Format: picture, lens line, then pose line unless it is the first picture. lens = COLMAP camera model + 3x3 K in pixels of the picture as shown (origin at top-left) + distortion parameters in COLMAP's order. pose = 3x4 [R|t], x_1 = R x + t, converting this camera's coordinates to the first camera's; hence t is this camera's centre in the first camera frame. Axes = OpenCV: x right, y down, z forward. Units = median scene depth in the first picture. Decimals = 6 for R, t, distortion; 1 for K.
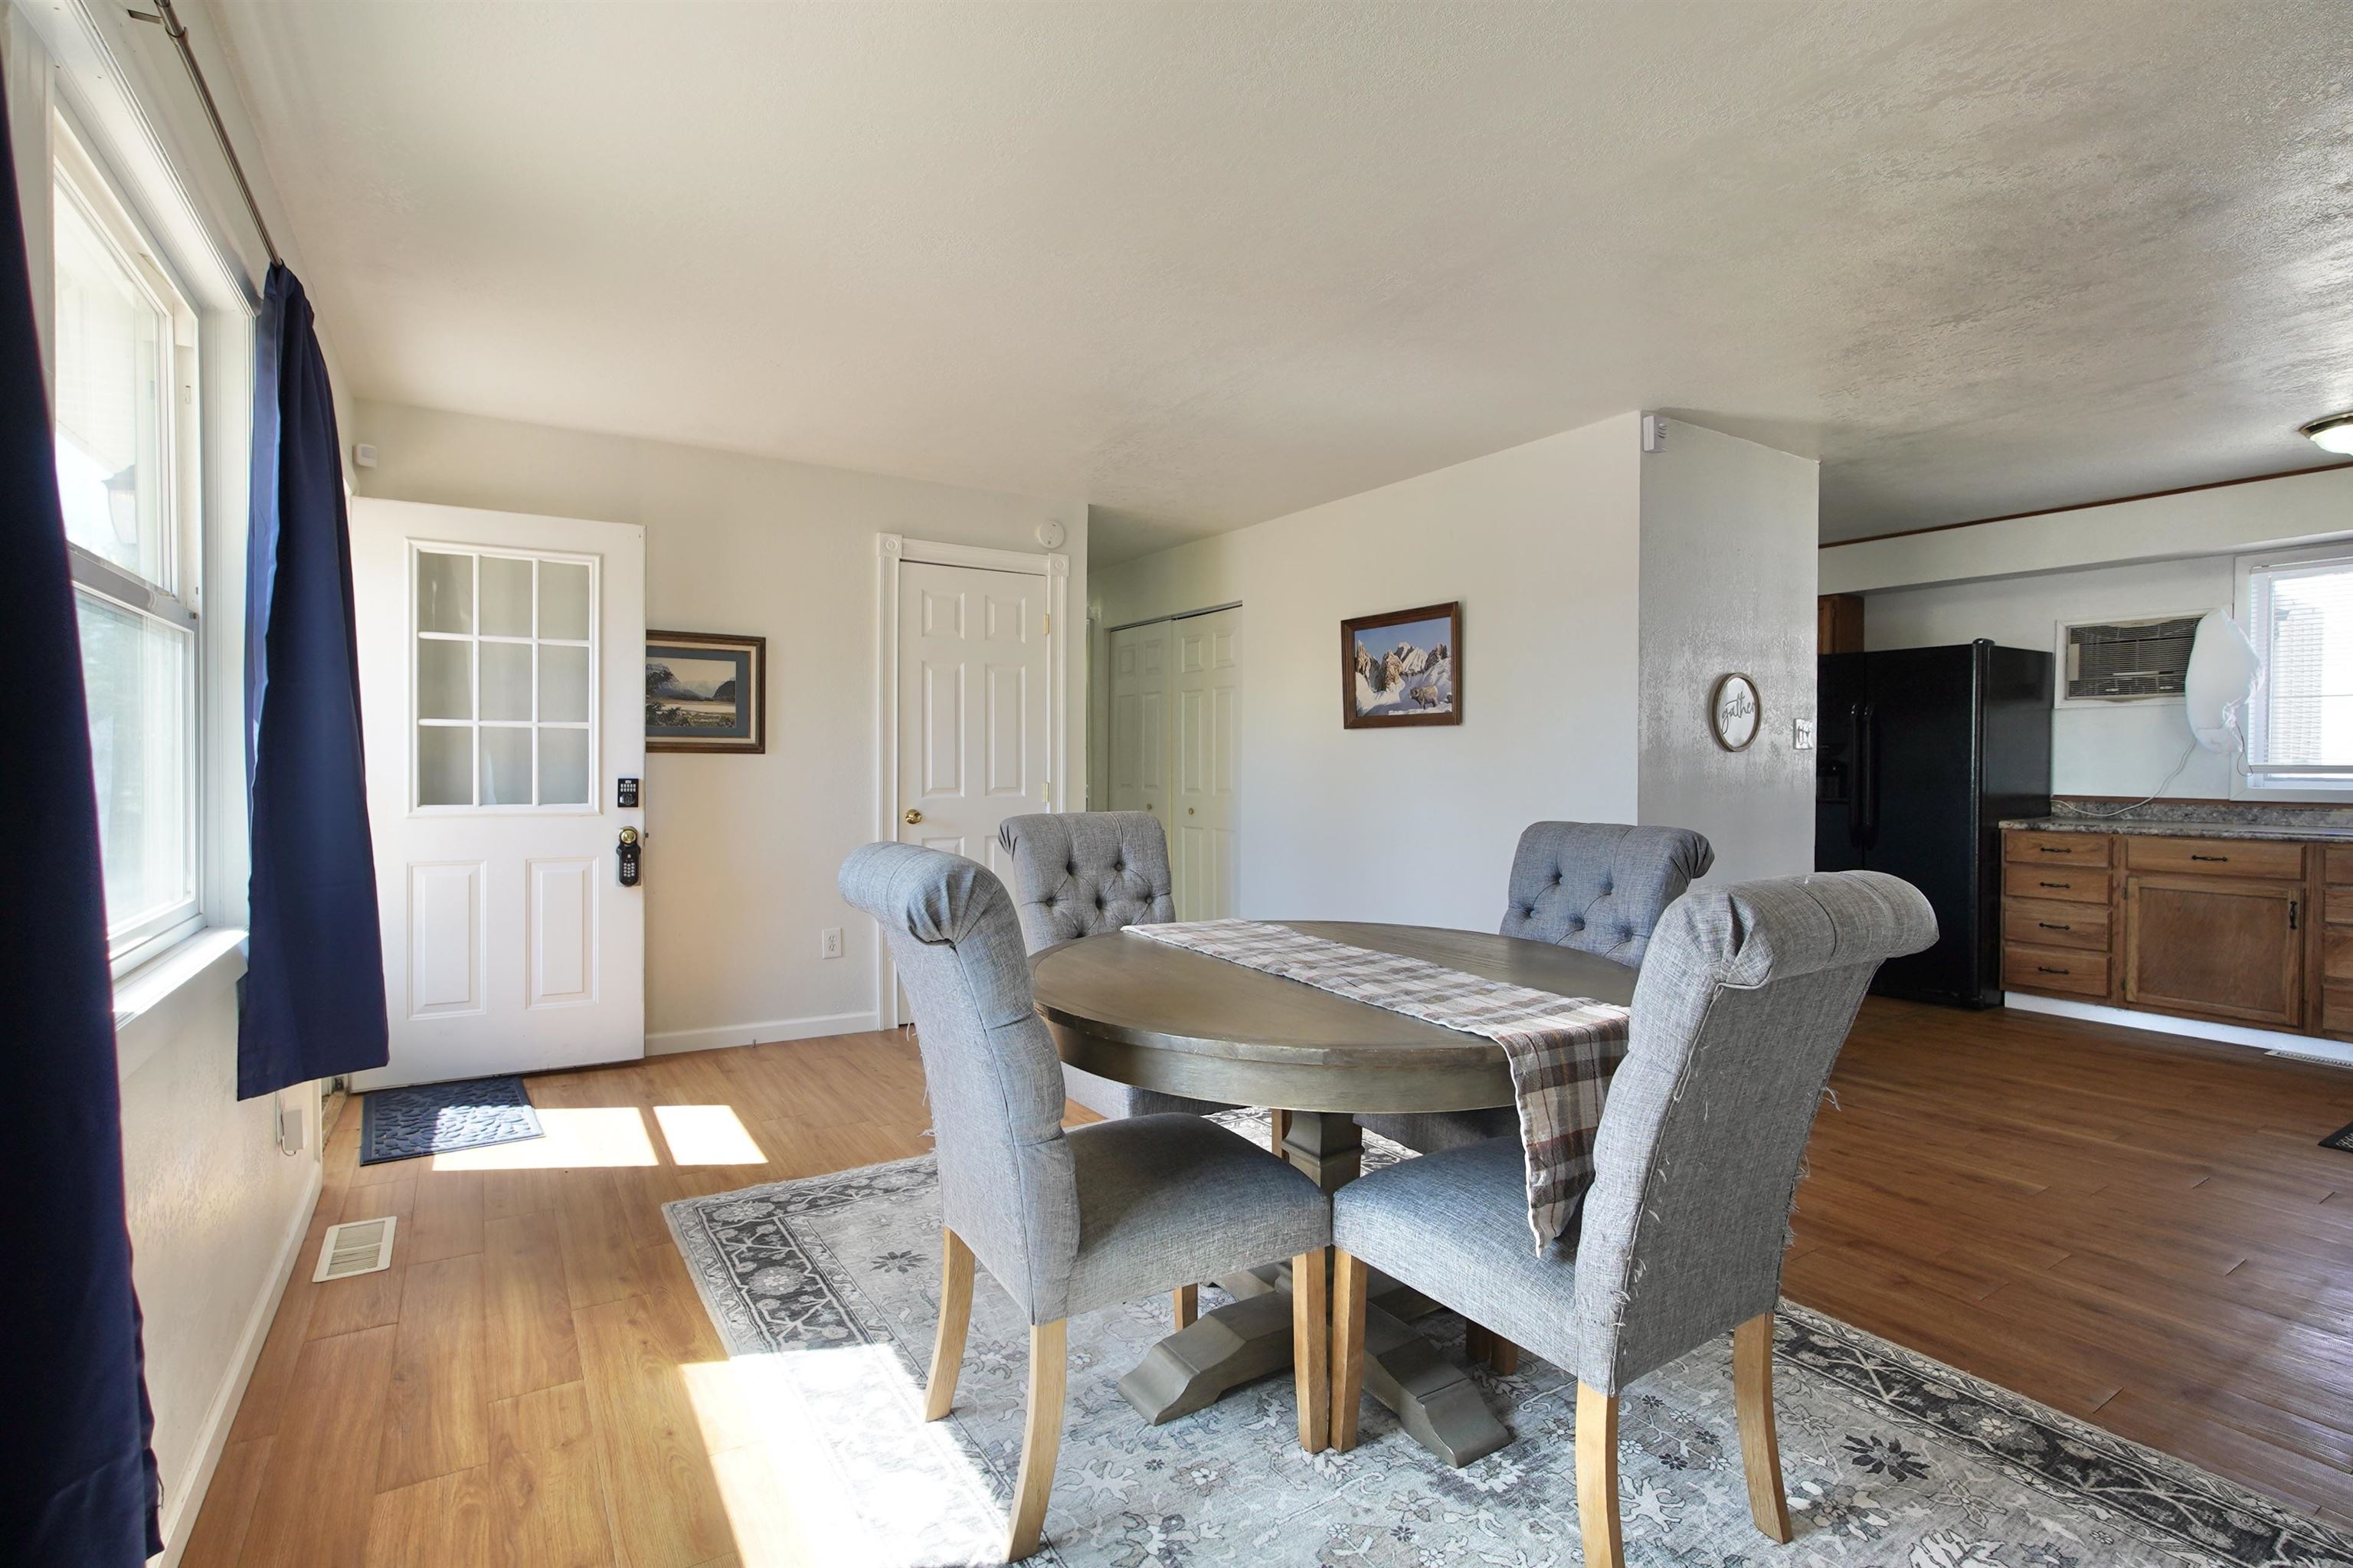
lens RADIAL K [[1093.8, 0, 1173.9], [0, 1093.8, 775.5], [0, 0, 1]] dist [-0.023763, 0.009543]
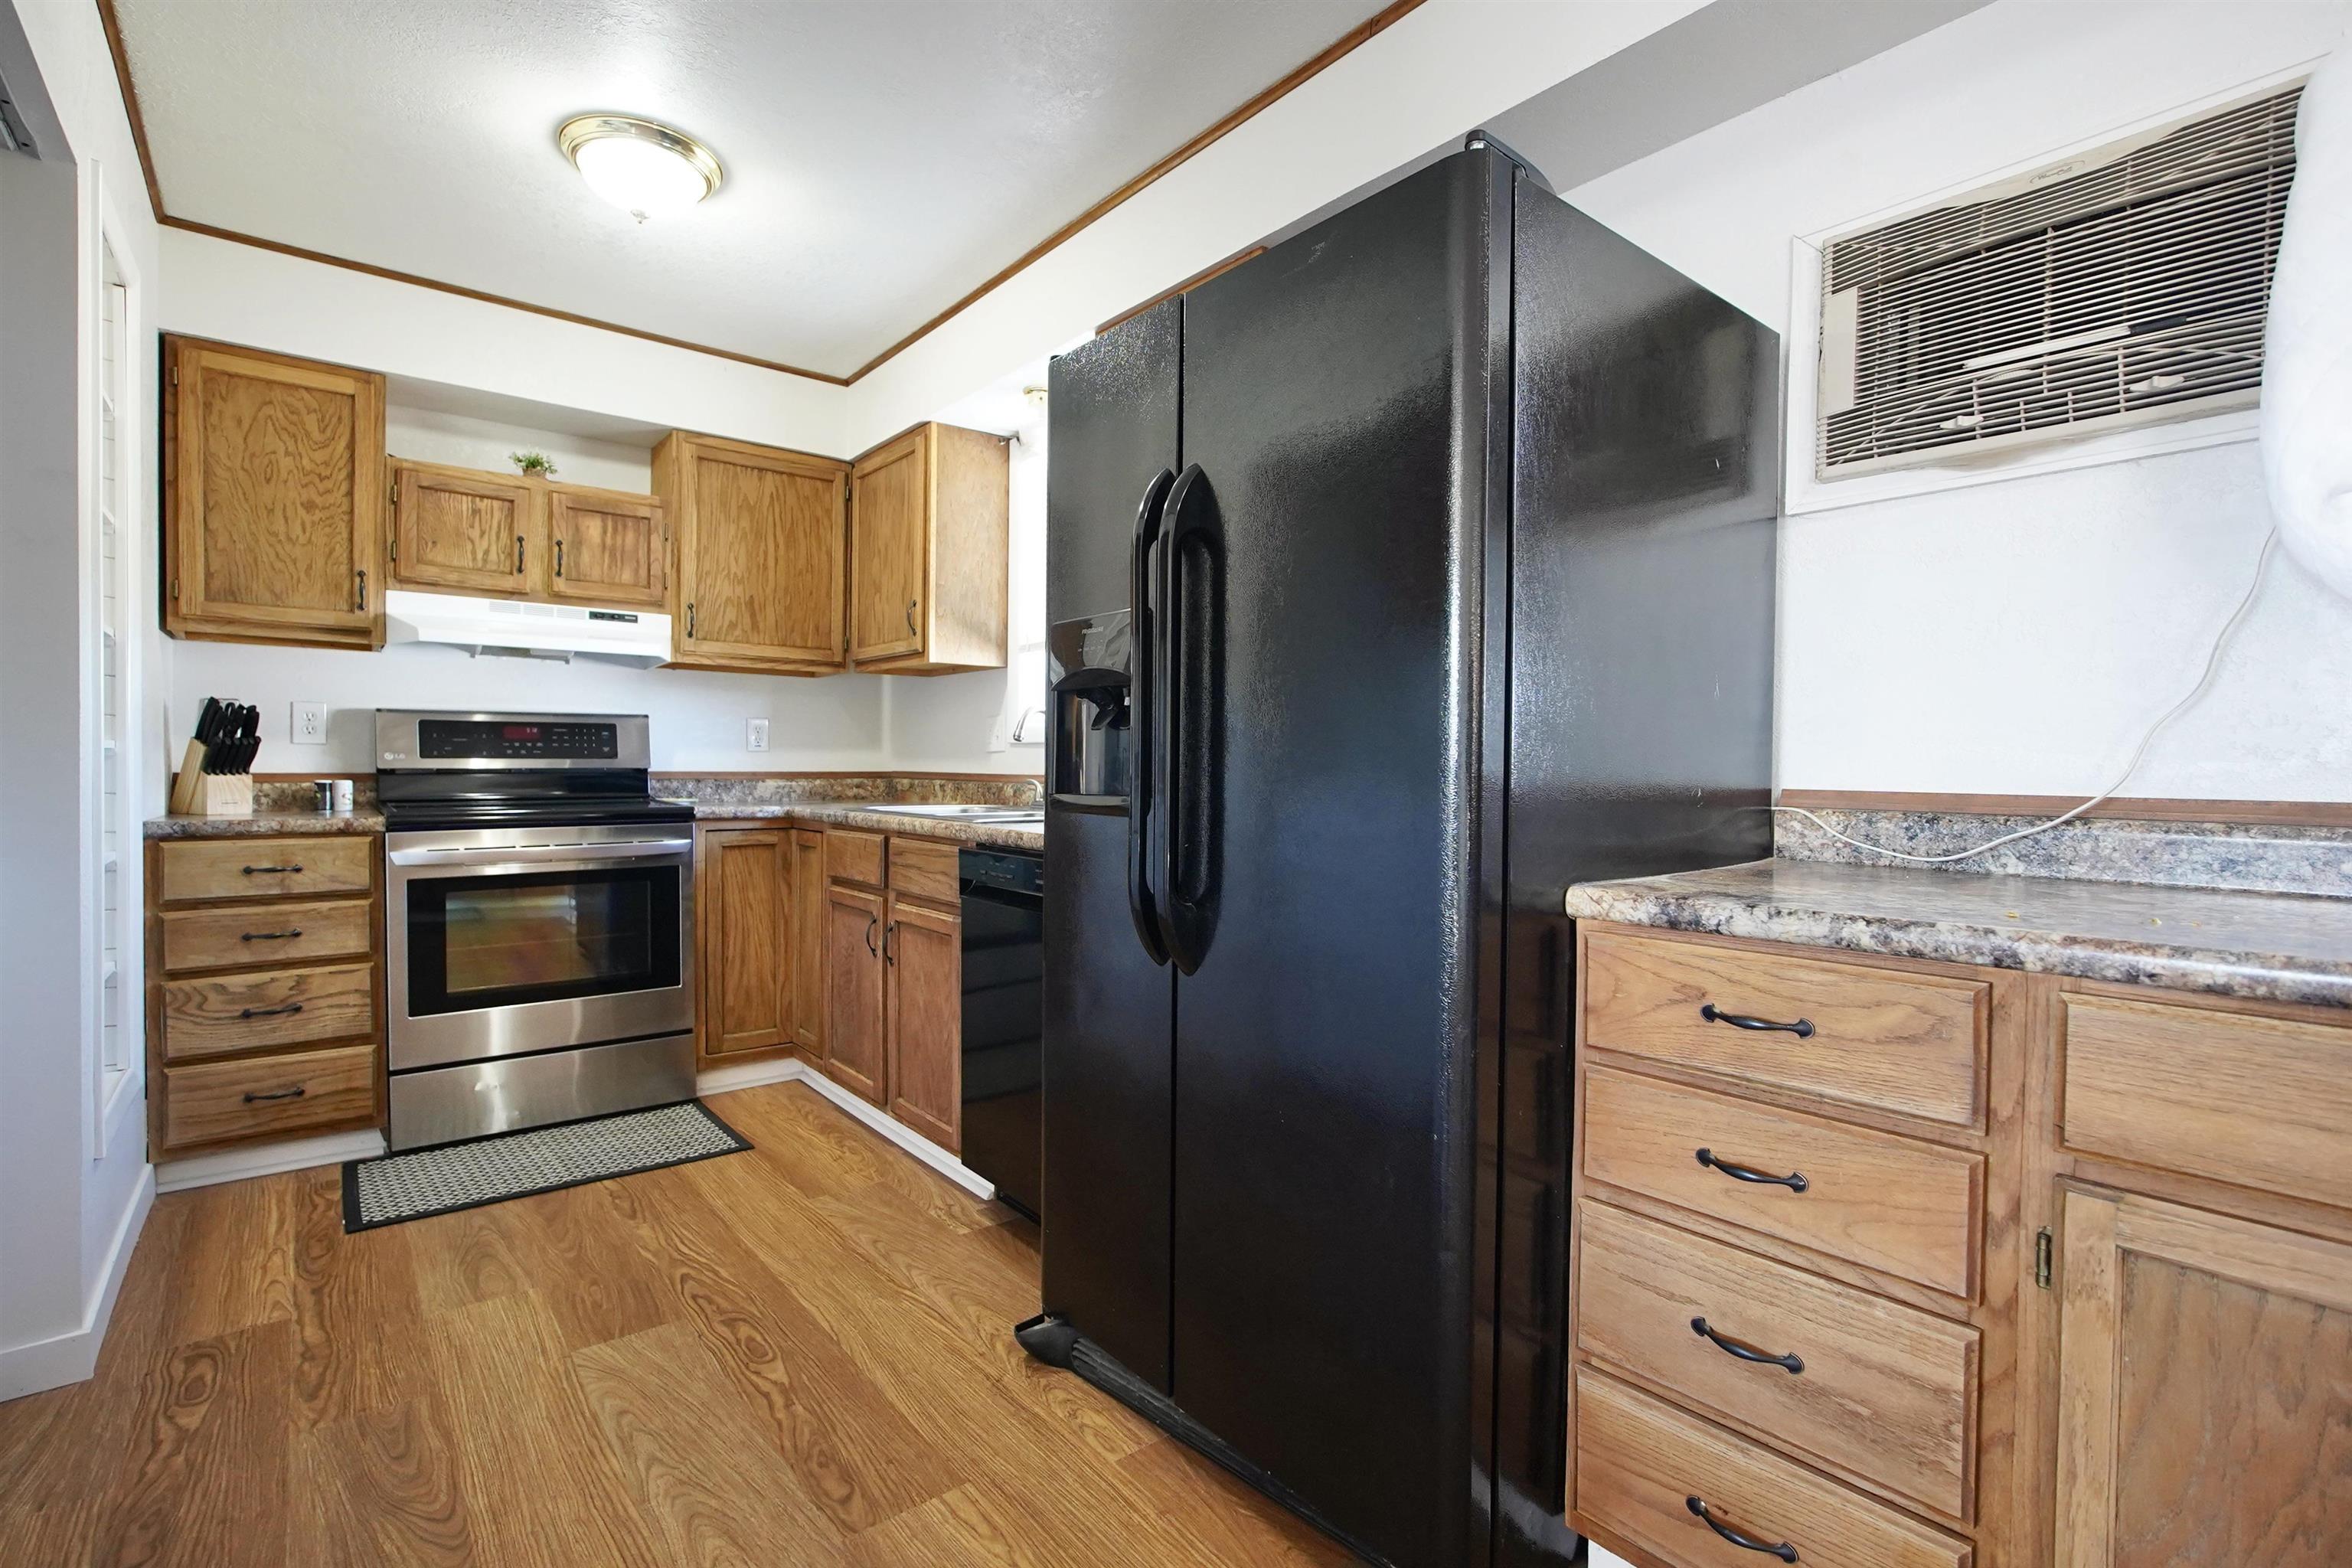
lens RADIAL K [[1076.5, 0, 1176.0], [0, 1076.5, 784.0], [0, 0, 1]] dist [-0.024361, 0.010600]
pose [[0.992774, 0.006446, 0.119824, 0.697948], [-0.006731, 0.999975, 0.001973, 0.019556], [-0.119808, -0.002765, 0.992793, 0.827127]]
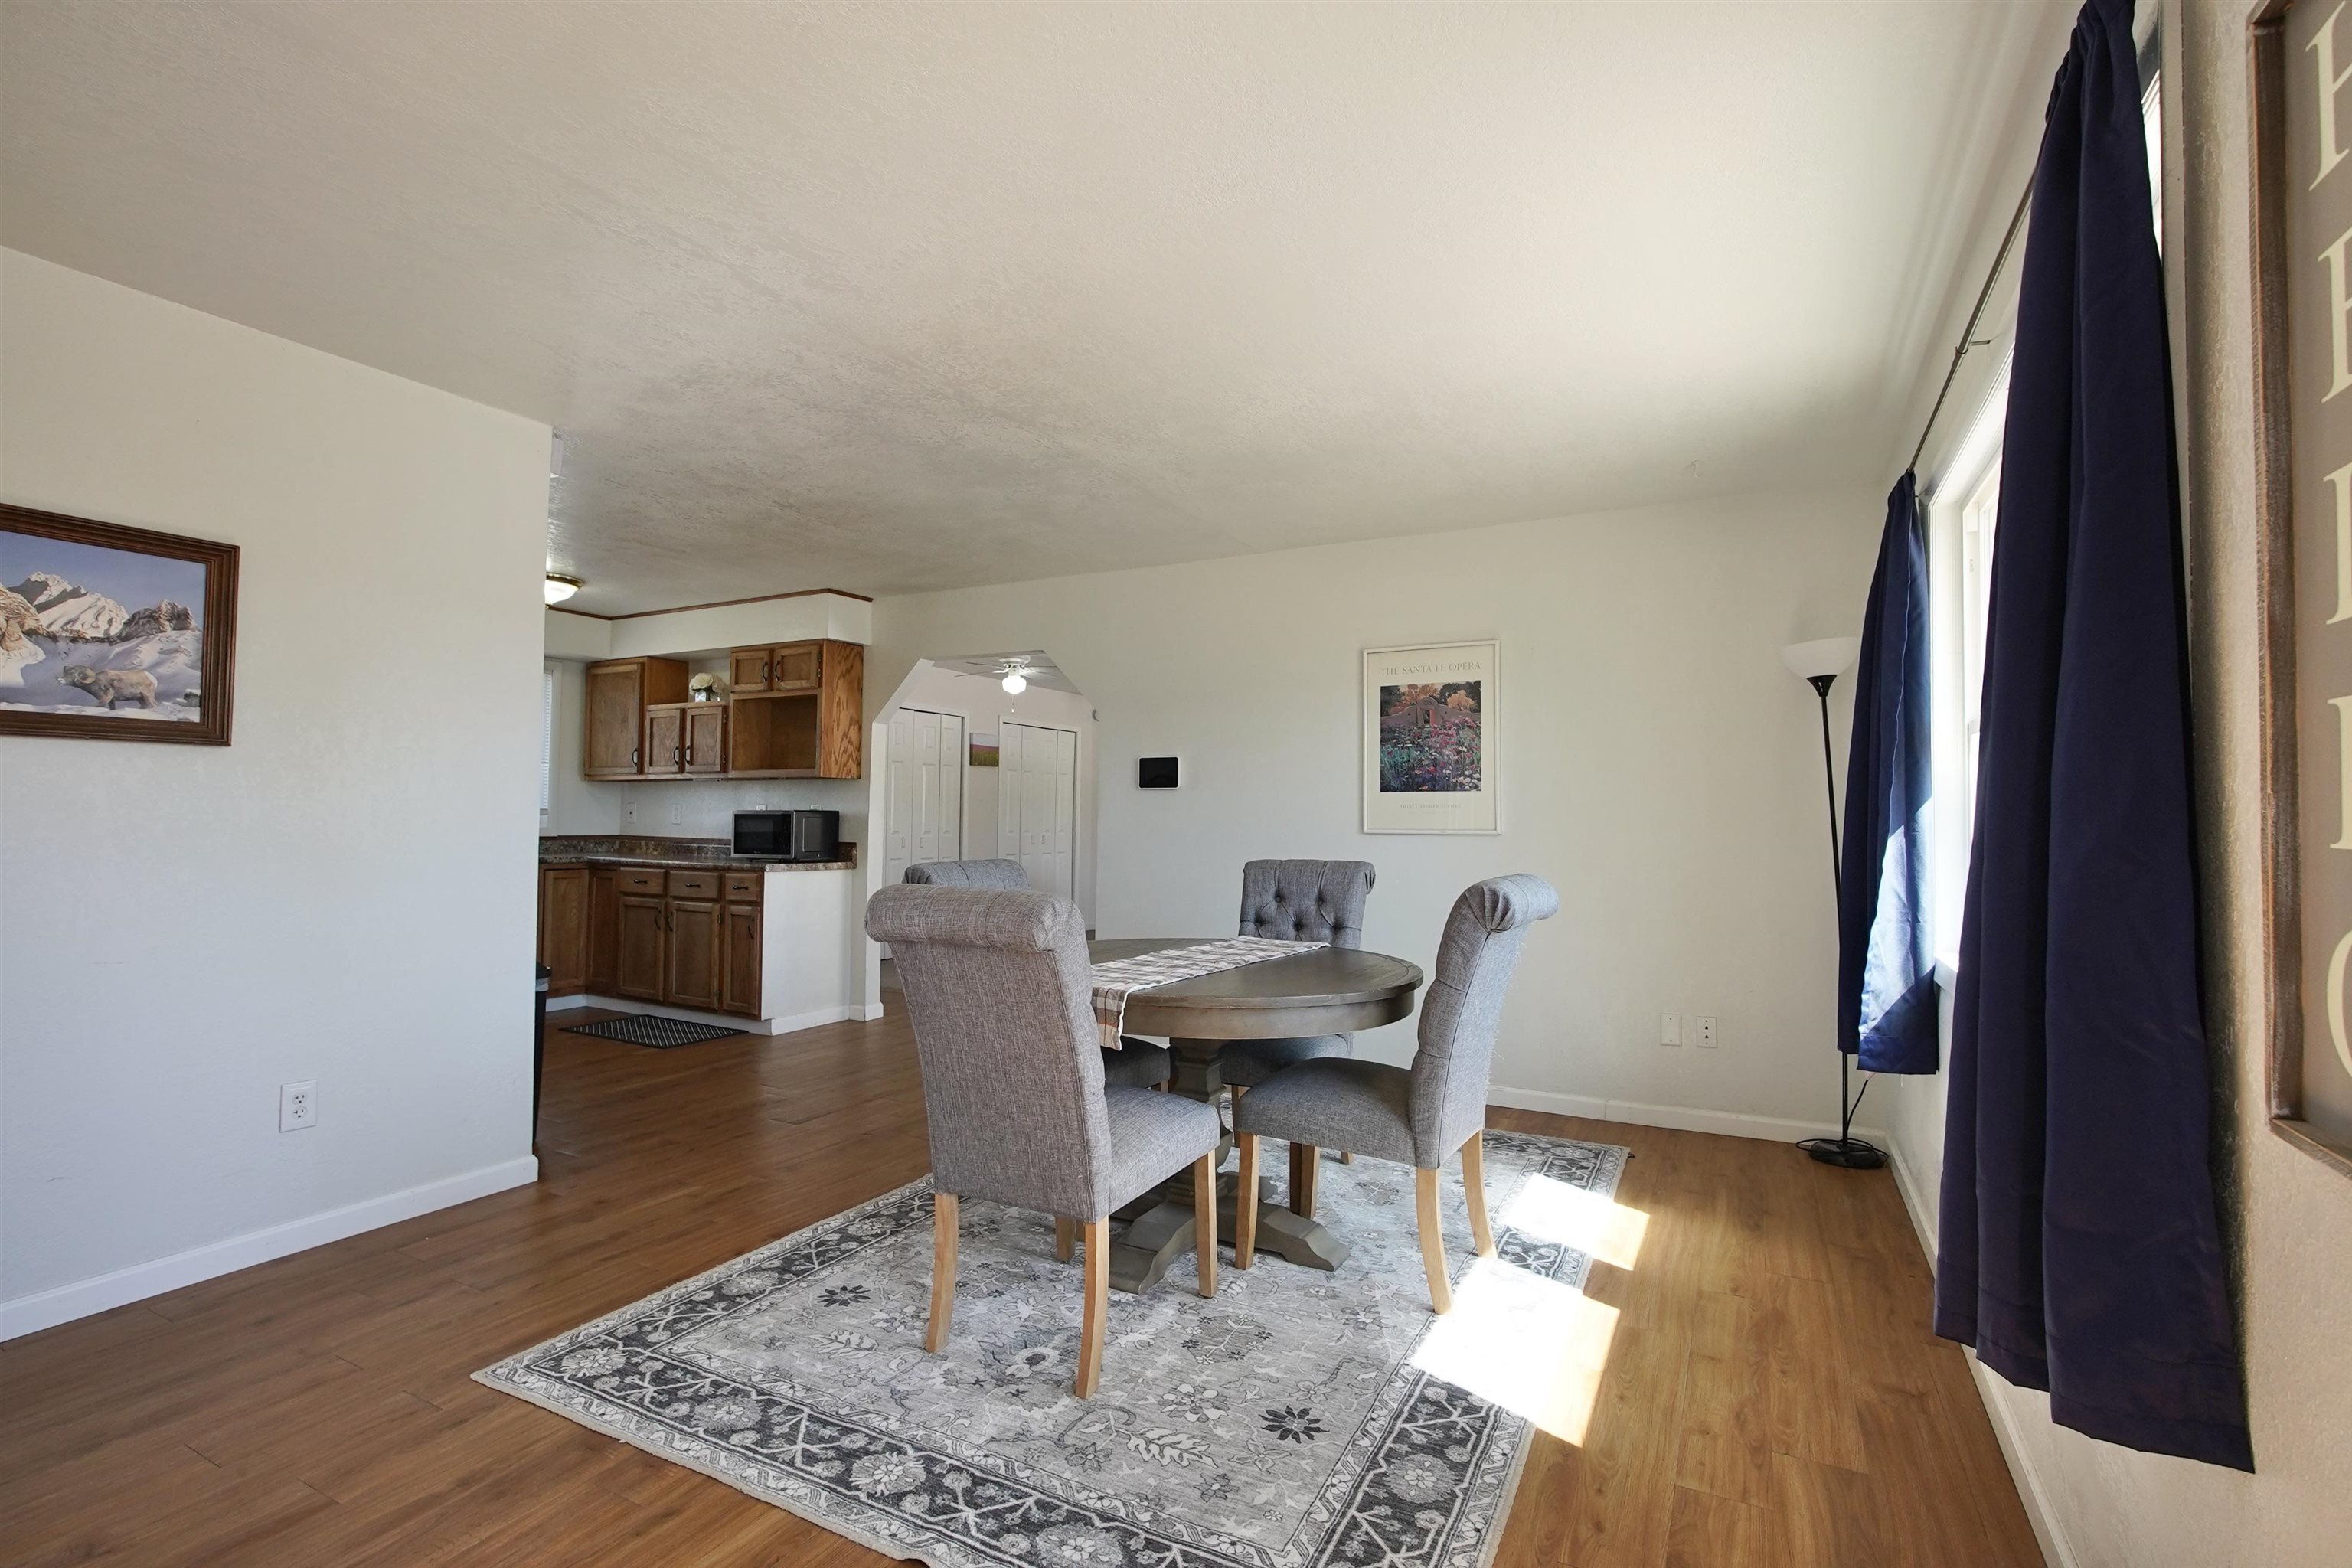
lens RADIAL K [[1076.5, 0, 1176.0], [0, 1076.5, 784.0], [0, 0, 1]] dist [-0.024361, 0.010600]
pose [[-0.486969, 0.017254, 0.873249, -0.489129], [-0.001138, 0.999791, -0.020388, -0.012581], [-0.873418, -0.010922, -0.486848, 0.778842]]
